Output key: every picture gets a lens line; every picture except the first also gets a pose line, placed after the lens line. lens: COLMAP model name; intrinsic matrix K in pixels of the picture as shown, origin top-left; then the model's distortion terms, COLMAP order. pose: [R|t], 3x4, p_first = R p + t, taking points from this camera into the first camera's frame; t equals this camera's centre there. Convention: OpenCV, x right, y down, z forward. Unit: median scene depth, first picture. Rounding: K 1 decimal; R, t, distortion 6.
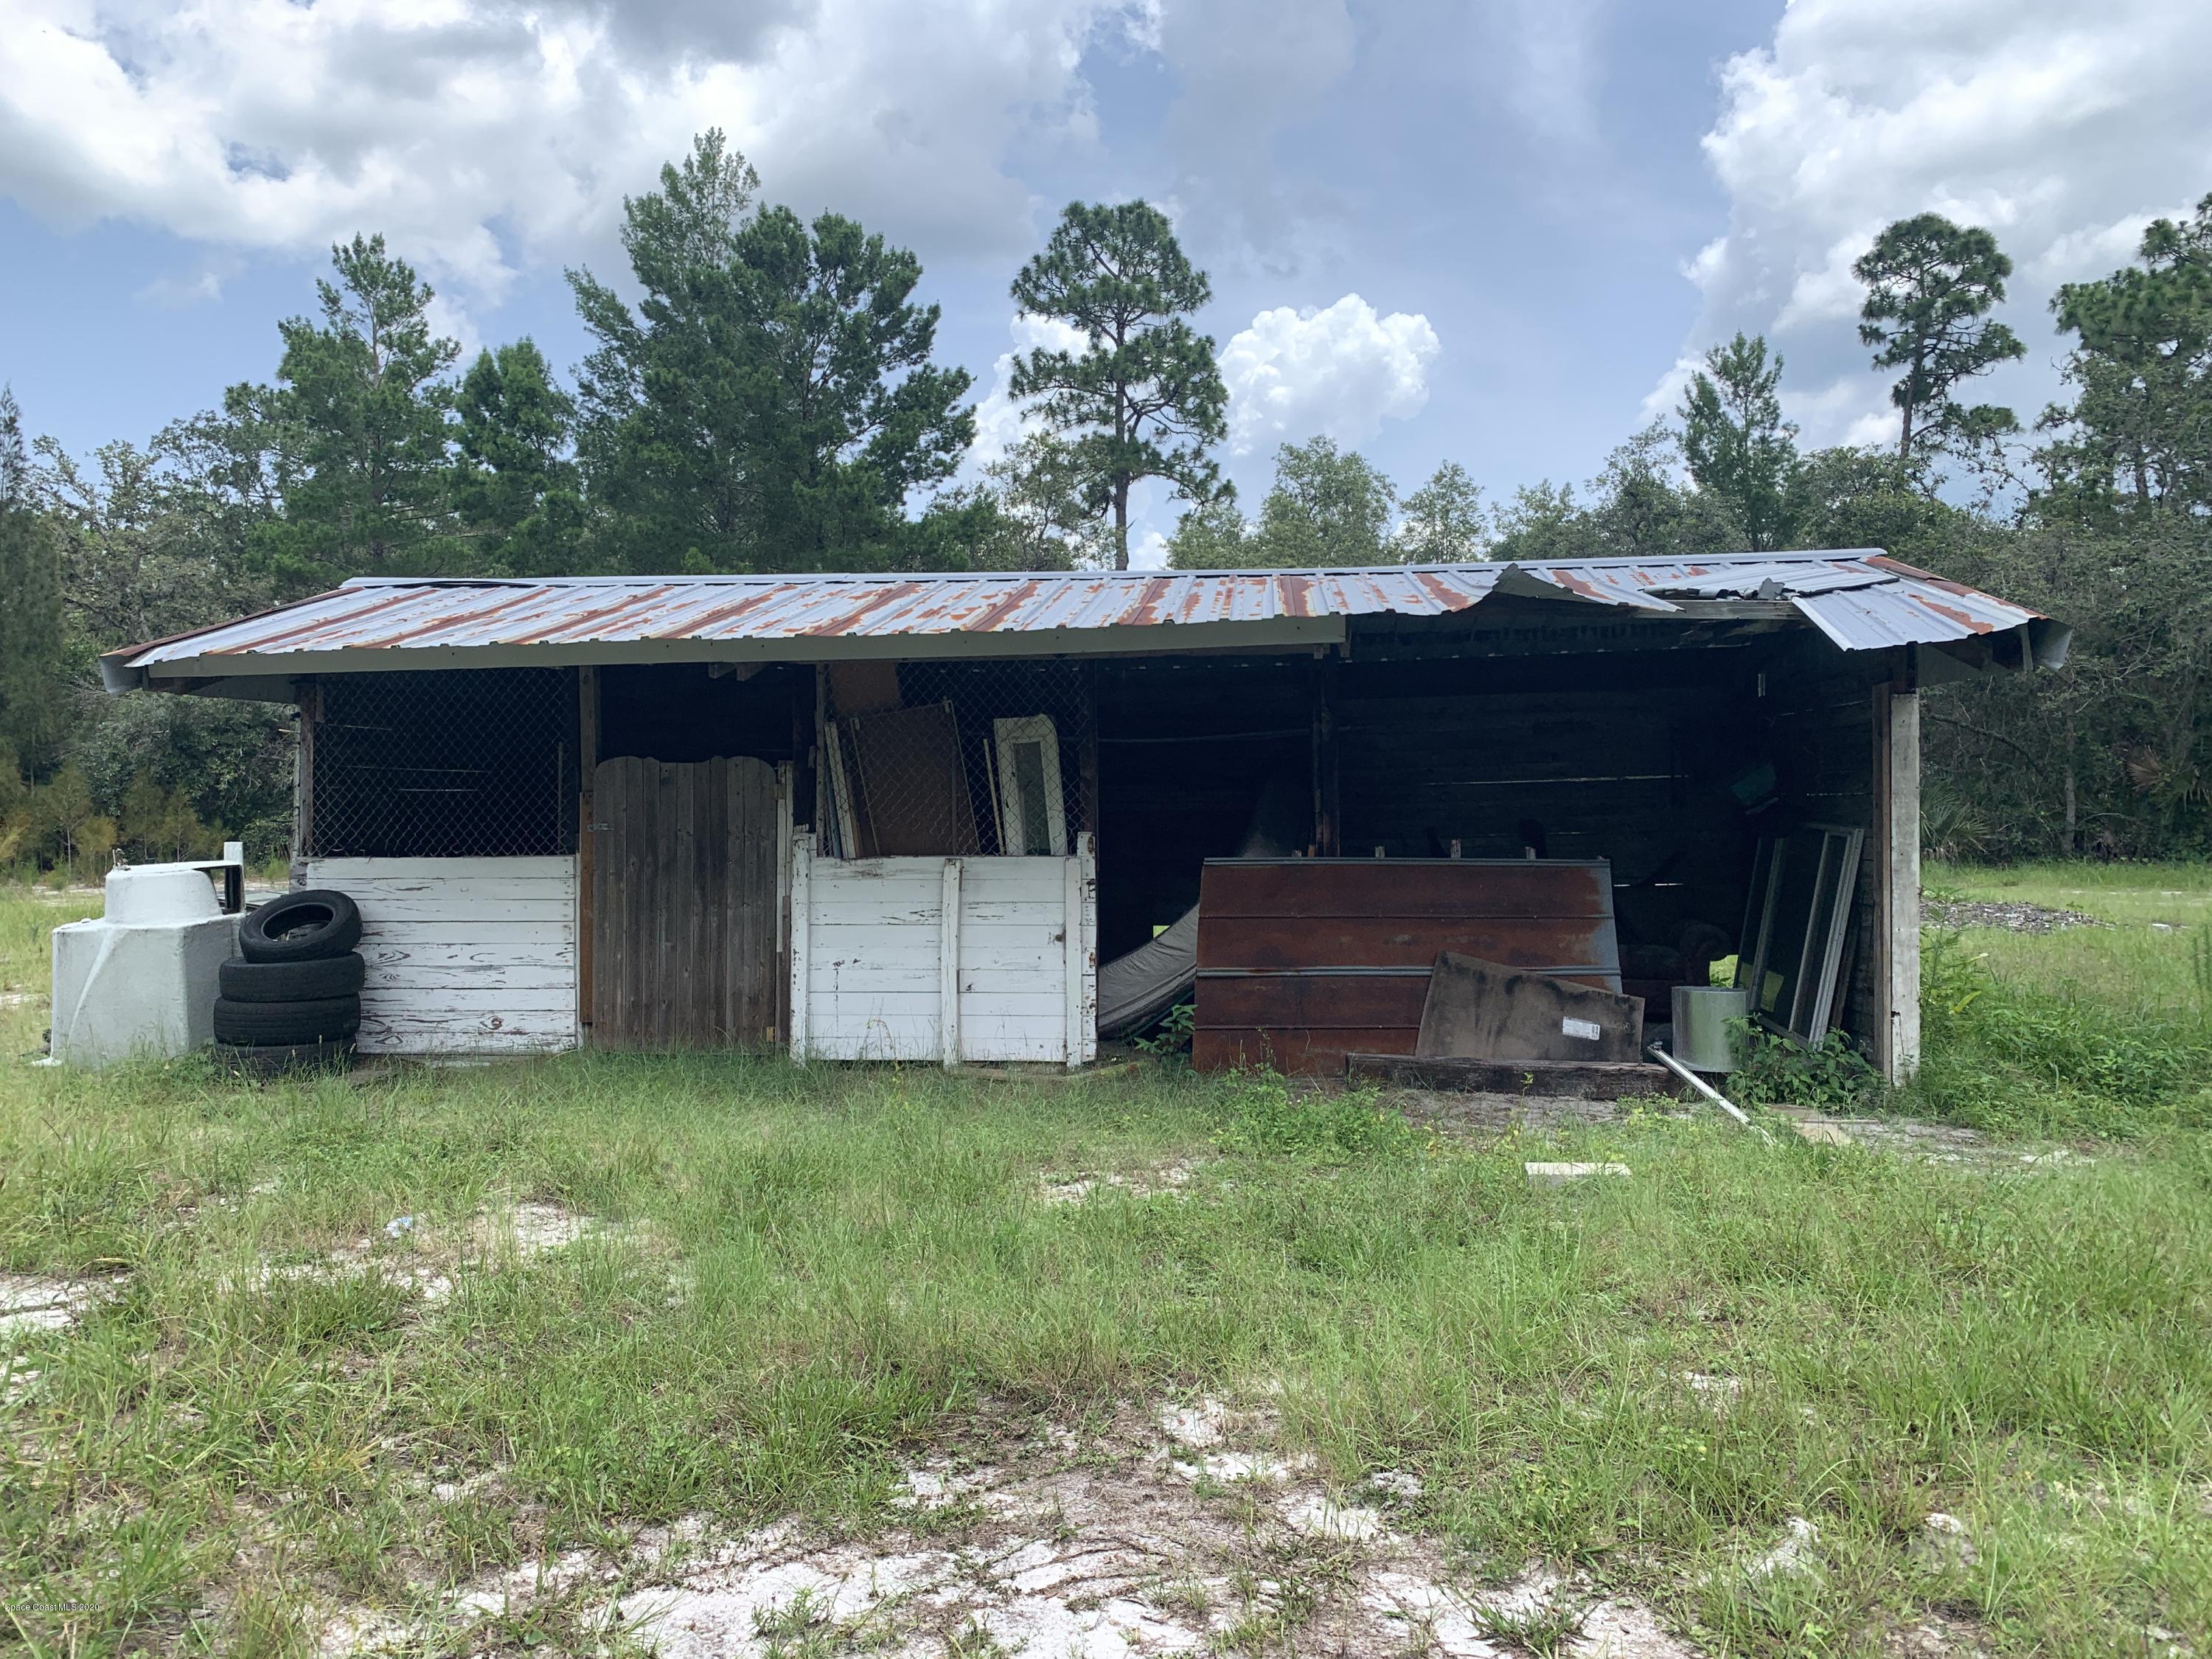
lens RADIAL K [[1754.8, 0, 1105.6], [0, 1754.8, 822.0], [0, 0, 1]] dist [-0.014252, -0.005621]
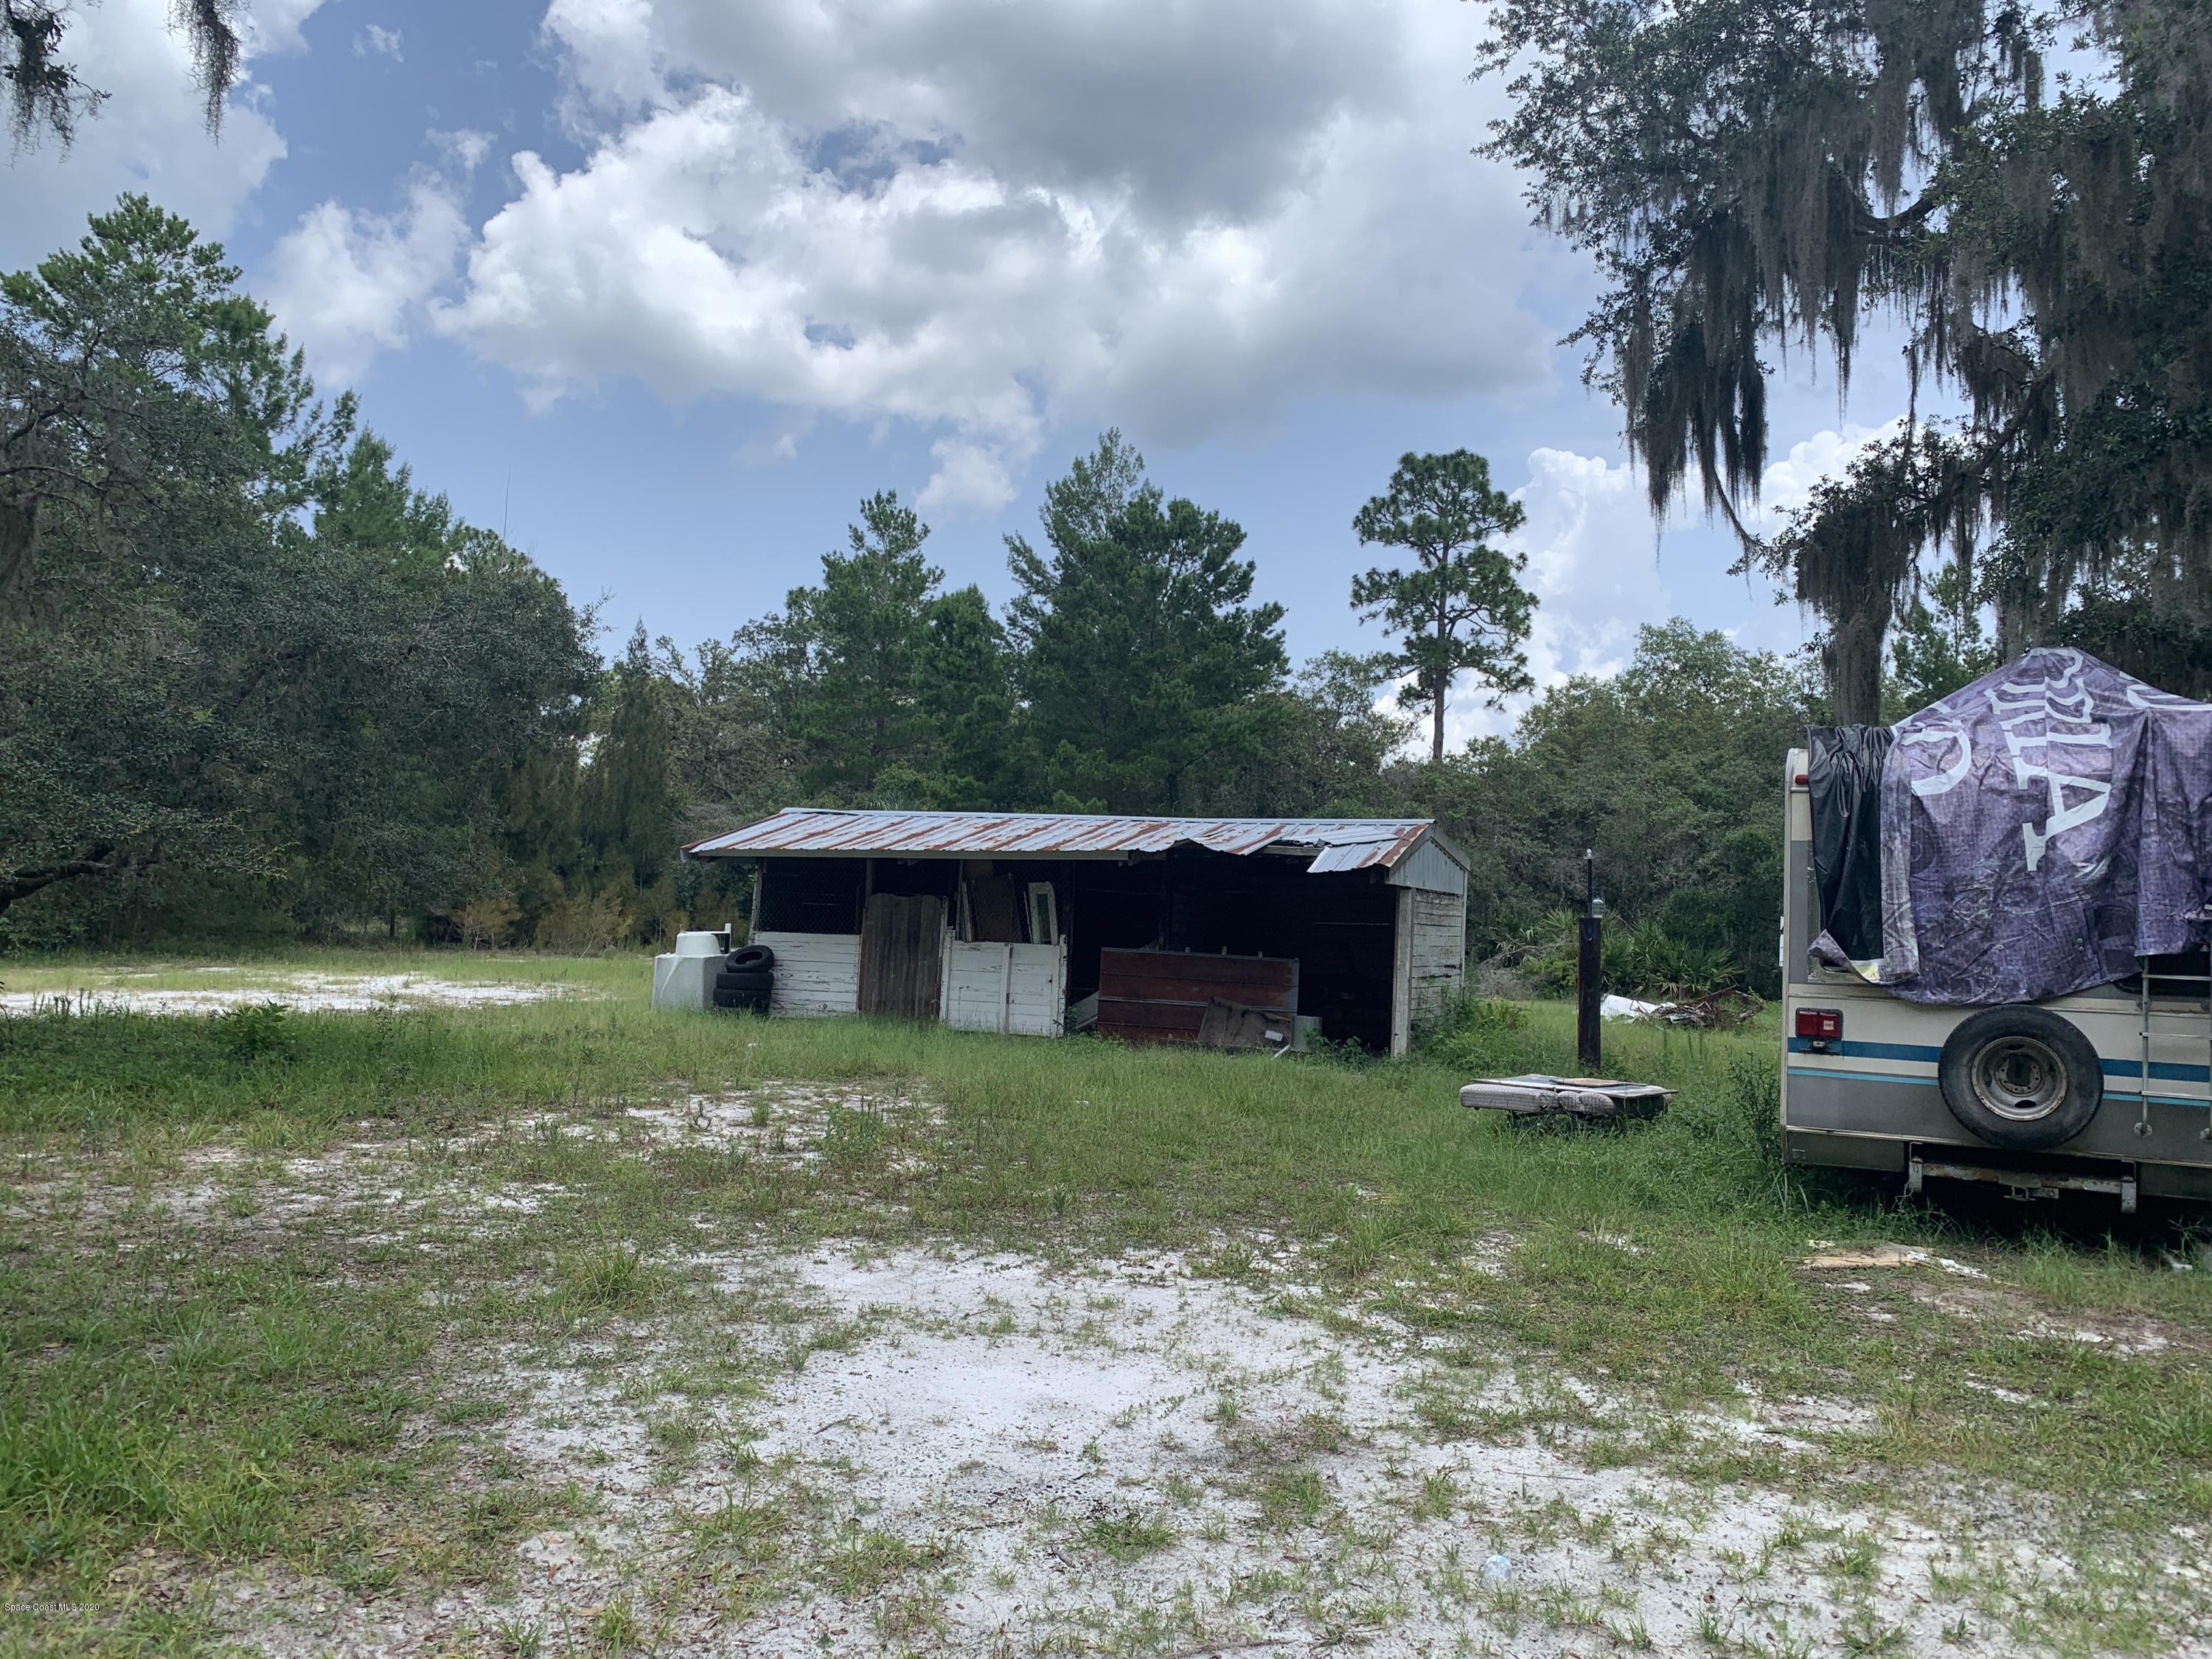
lens RADIAL K [[1701.6, 0, 1109.7], [0, 1701.6, 811.1], [0, 0, 1]] dist [0.014542, 0.009075]
pose [[0.960611, 0.024637, -0.276801, 0.122778], [-0.046528, 0.996261, -0.072799, 0.000792], [0.273973, 0.082810, 0.958166, -0.209218]]
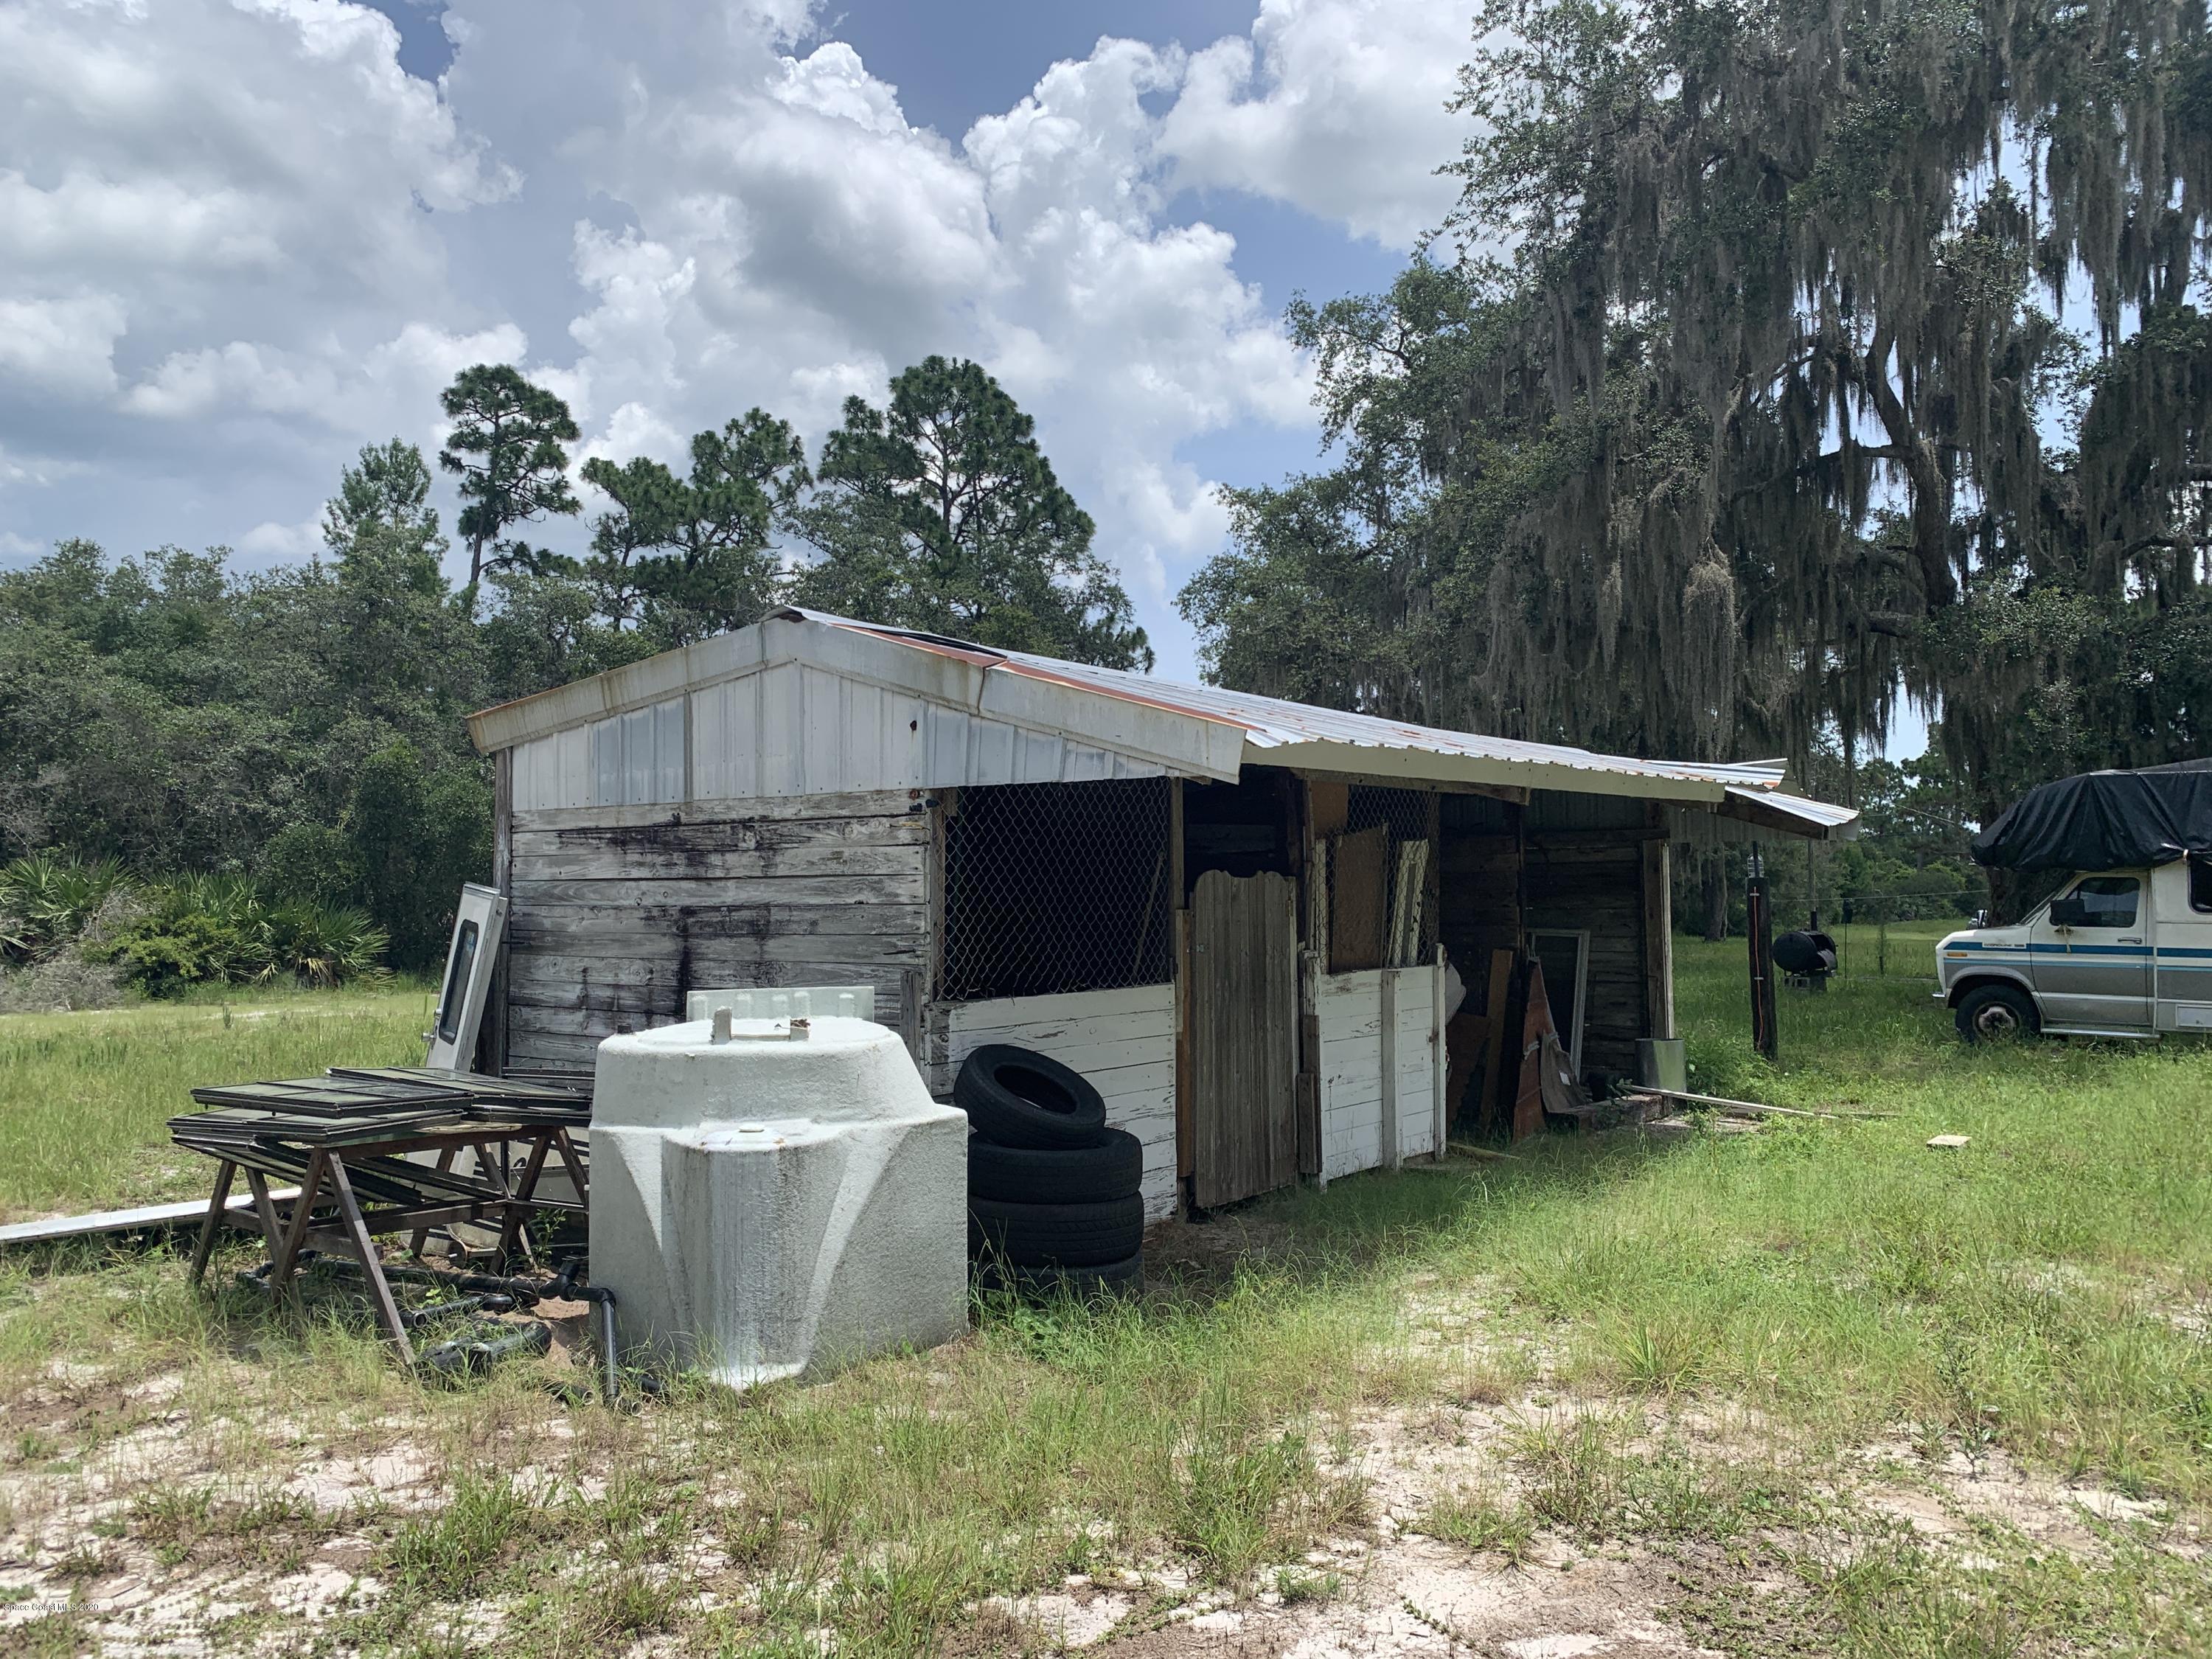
lens RADIAL K [[1701.6, 0, 1109.7], [0, 1701.6, 811.1], [0, 0, 1]] dist [0.014542, 0.009075]
pose [[0.468583, 0.045768, 0.882233, -0.210135], [0.008016, 0.998396, -0.056052, -0.003743], [-0.883383, 0.033336, 0.467464, 0.123939]]
